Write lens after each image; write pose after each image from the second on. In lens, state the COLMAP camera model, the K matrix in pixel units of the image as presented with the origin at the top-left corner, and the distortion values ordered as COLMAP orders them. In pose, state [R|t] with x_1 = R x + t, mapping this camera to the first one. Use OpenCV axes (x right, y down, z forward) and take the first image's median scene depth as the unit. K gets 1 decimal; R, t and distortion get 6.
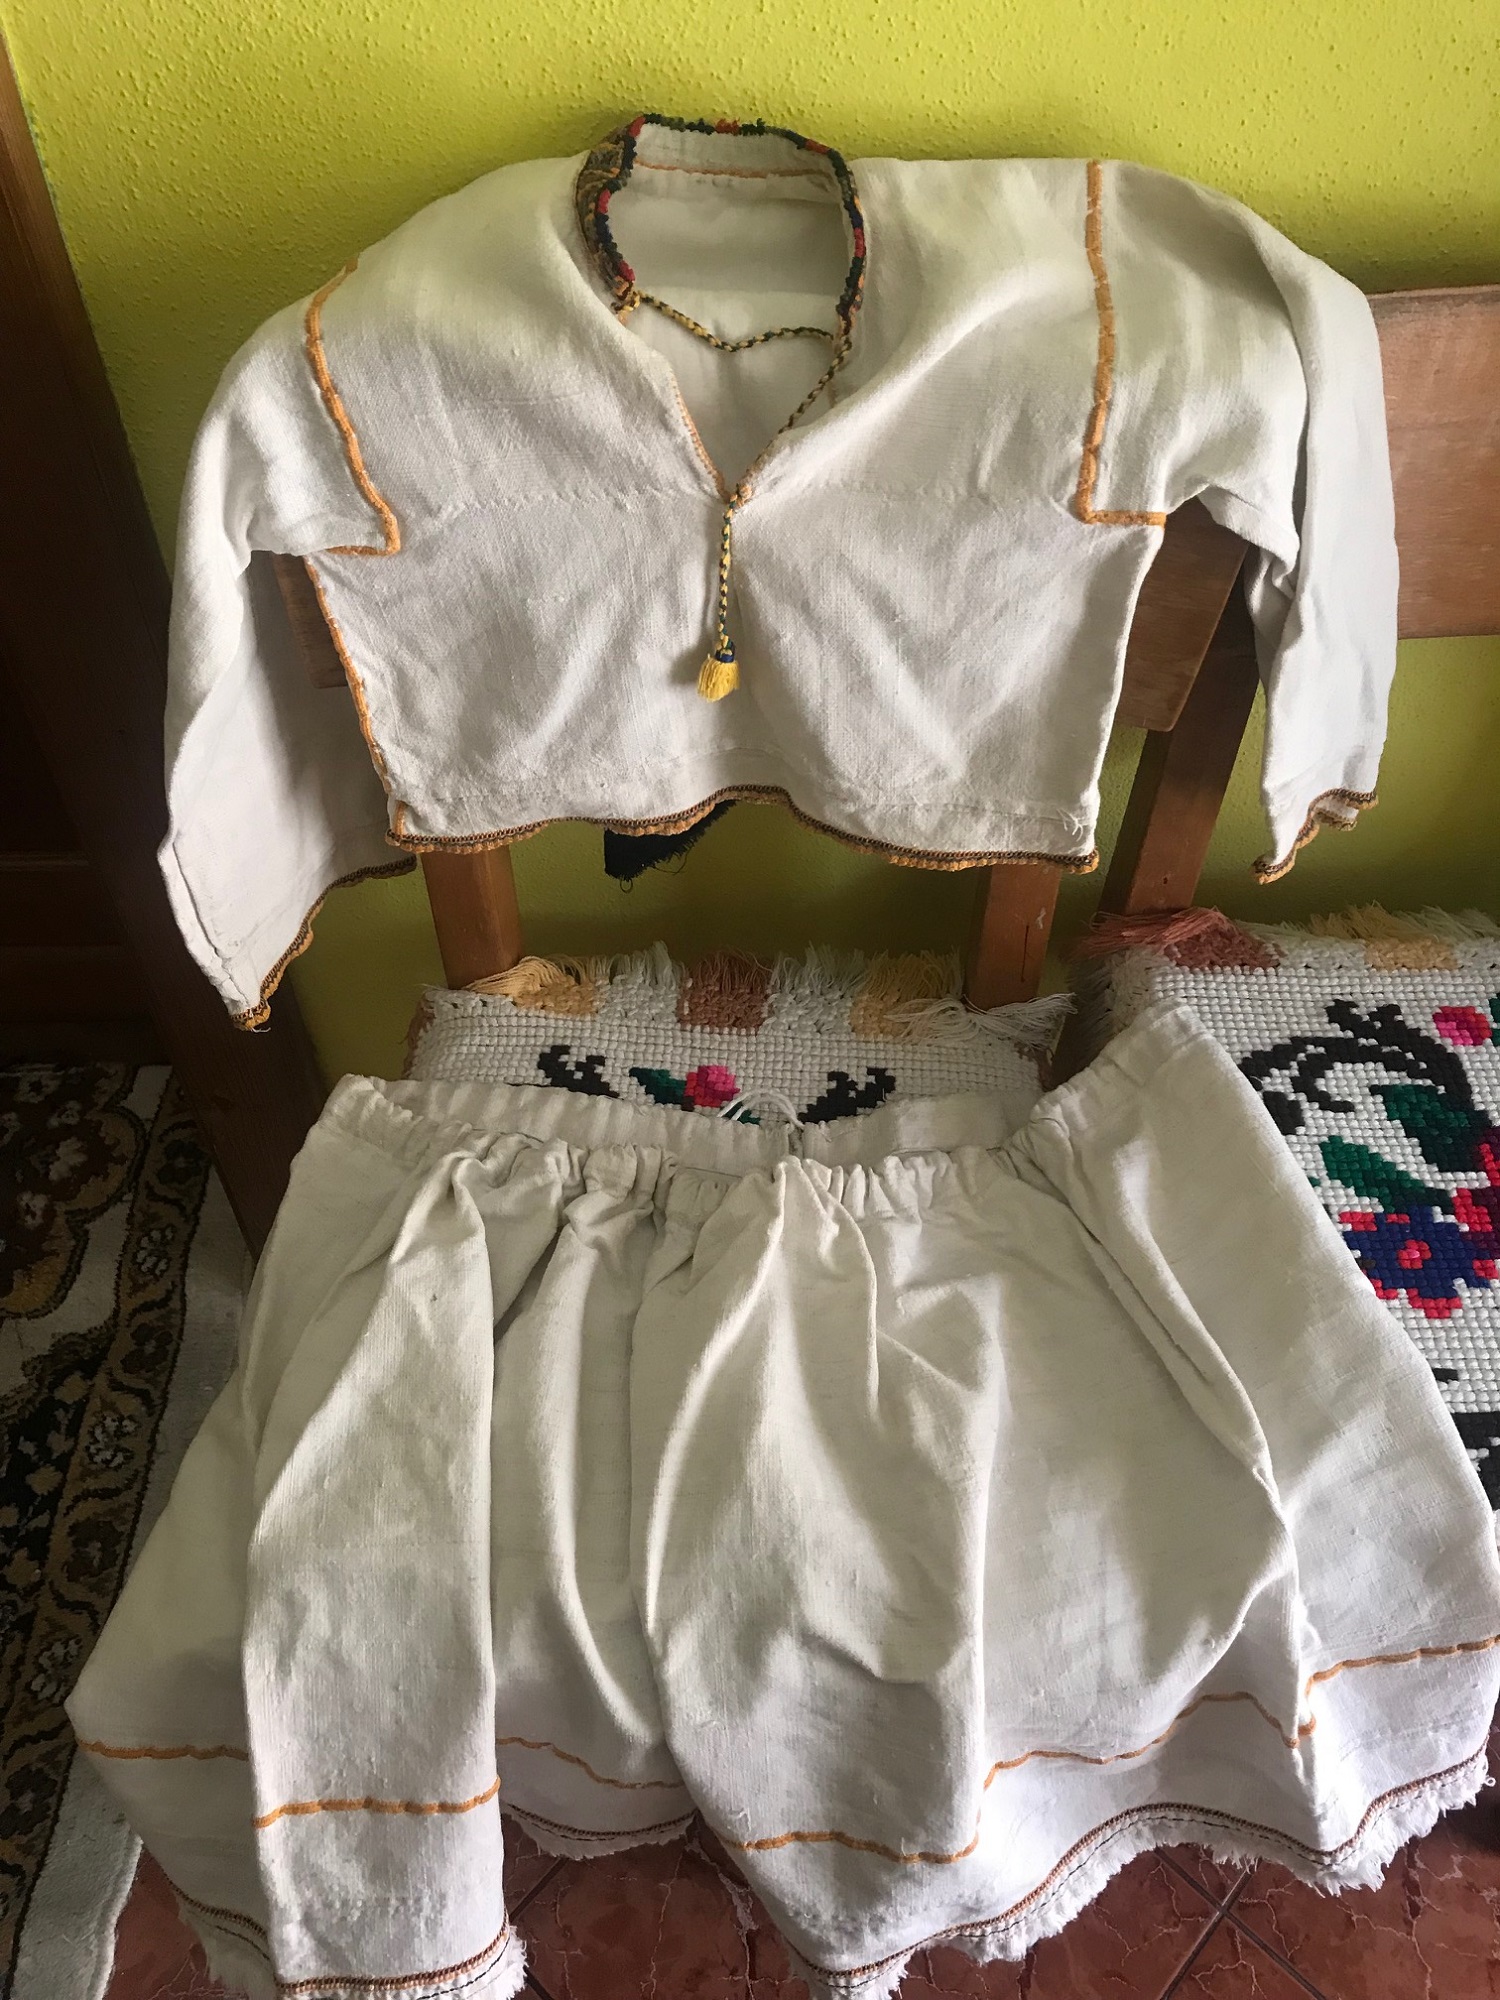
lens RADIAL K [[1646.1, 0, 768.0], [0, 1646.1, 999.4], [0, 0, 1]] dist [-0.010653, 0.002326]
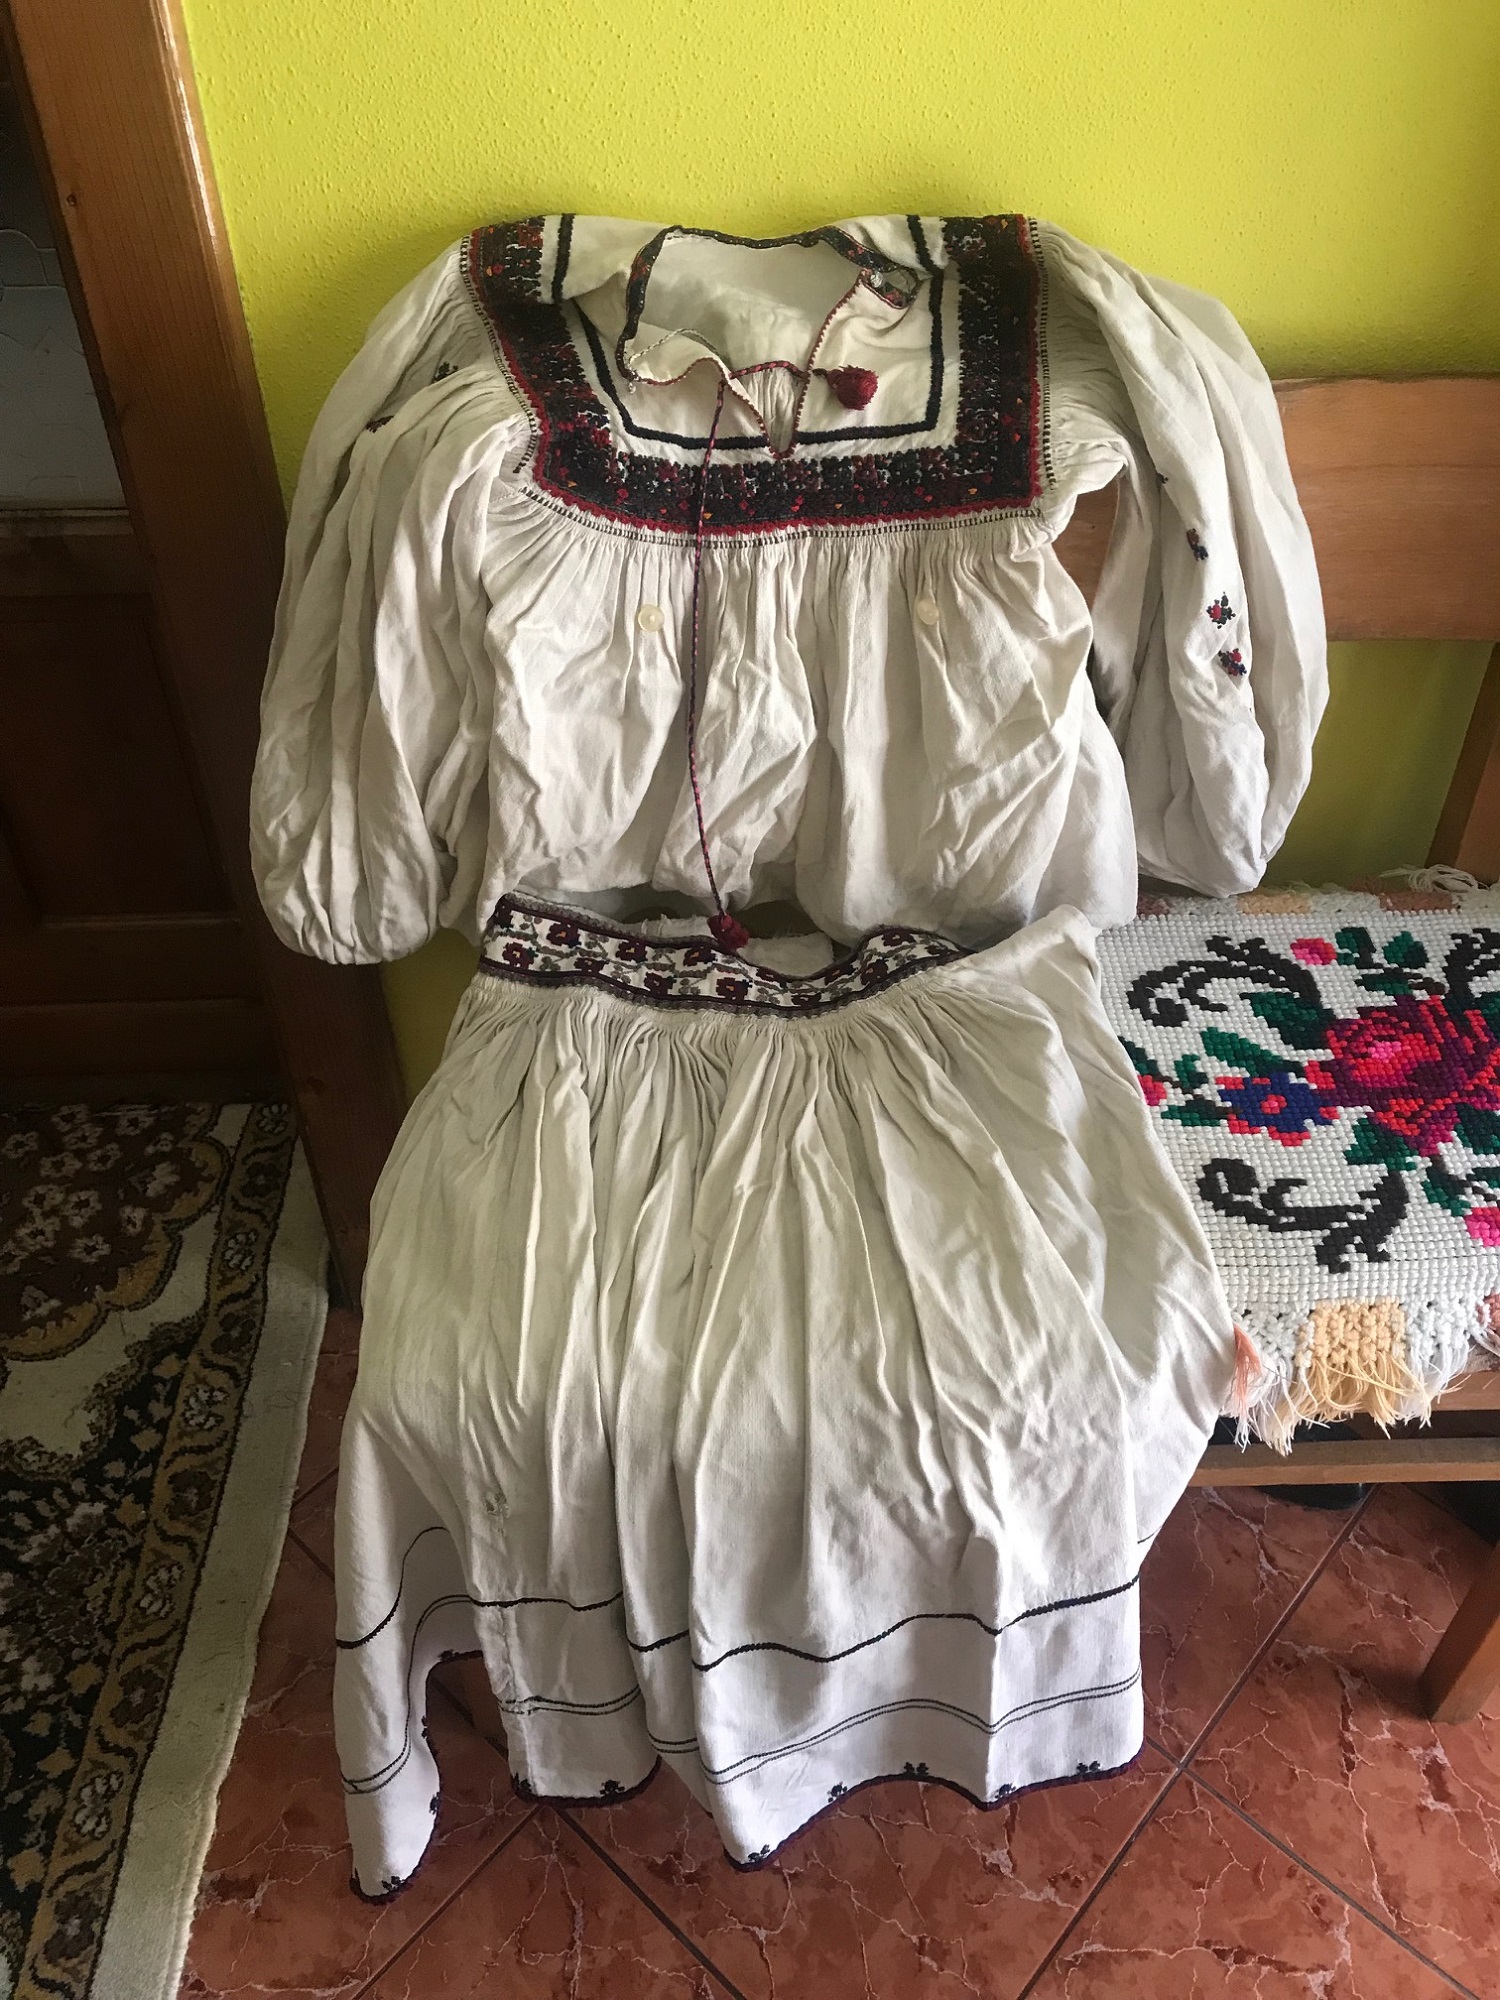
lens RADIAL K [[1641.8, 0, 750.0], [0, 1641.8, 1000.0], [0, 0, 1]] dist [0.006976, -0.002721]
pose [[0.999750, -0.021841, -0.004858, -0.005705], [0.021092, 0.992414, -0.121120, 0.136050], [0.007466, 0.120987, 0.992626, -0.179509]]
